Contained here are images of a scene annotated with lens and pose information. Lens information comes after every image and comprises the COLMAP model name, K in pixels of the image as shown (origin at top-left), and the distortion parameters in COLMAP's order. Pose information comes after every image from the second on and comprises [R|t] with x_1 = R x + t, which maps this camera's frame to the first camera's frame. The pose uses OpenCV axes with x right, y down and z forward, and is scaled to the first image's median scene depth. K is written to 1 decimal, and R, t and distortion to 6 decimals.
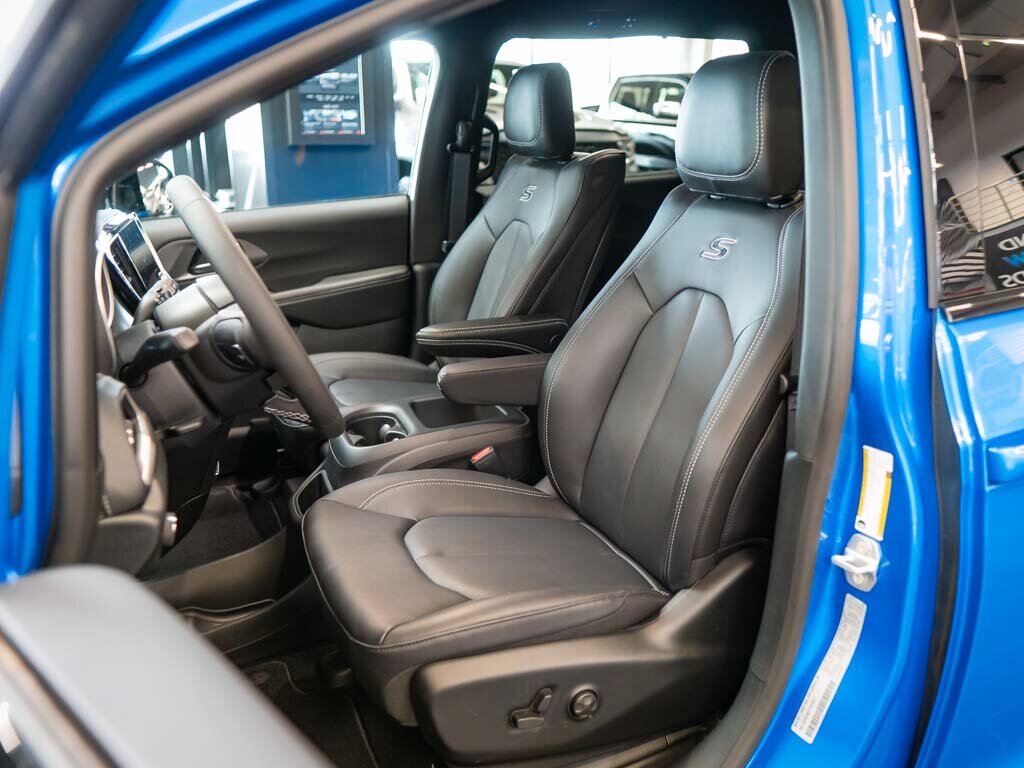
lens RADIAL K [[808.2, 0, 525.4], [0, 808.2, 360.4], [0, 0, 1]] dist [0.000600, -0.012717]
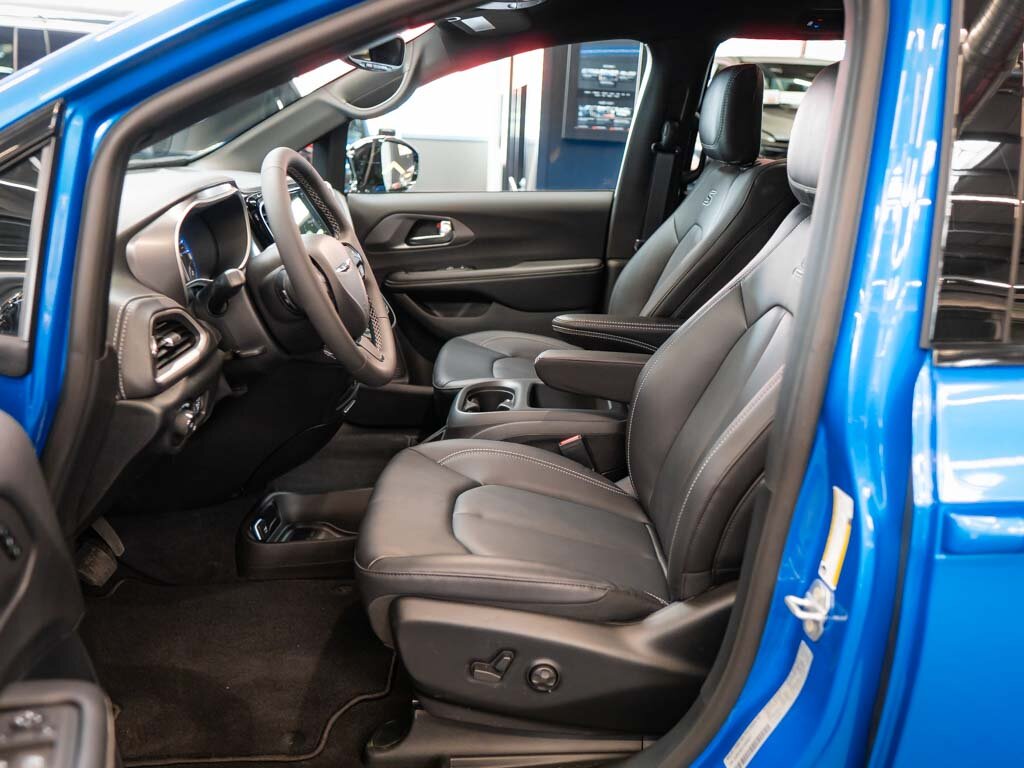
lens RADIAL K [[808.2, 0, 512.6], [0, 808.2, 384.2], [0, 0, 1]] dist [0.000600, -0.012717]
pose [[0.918372, 0.168025, -0.358274, 0.238034], [-0.158356, 0.985770, 0.056394, -0.001940], [0.362651, 0.004944, 0.931912, 0.003016]]
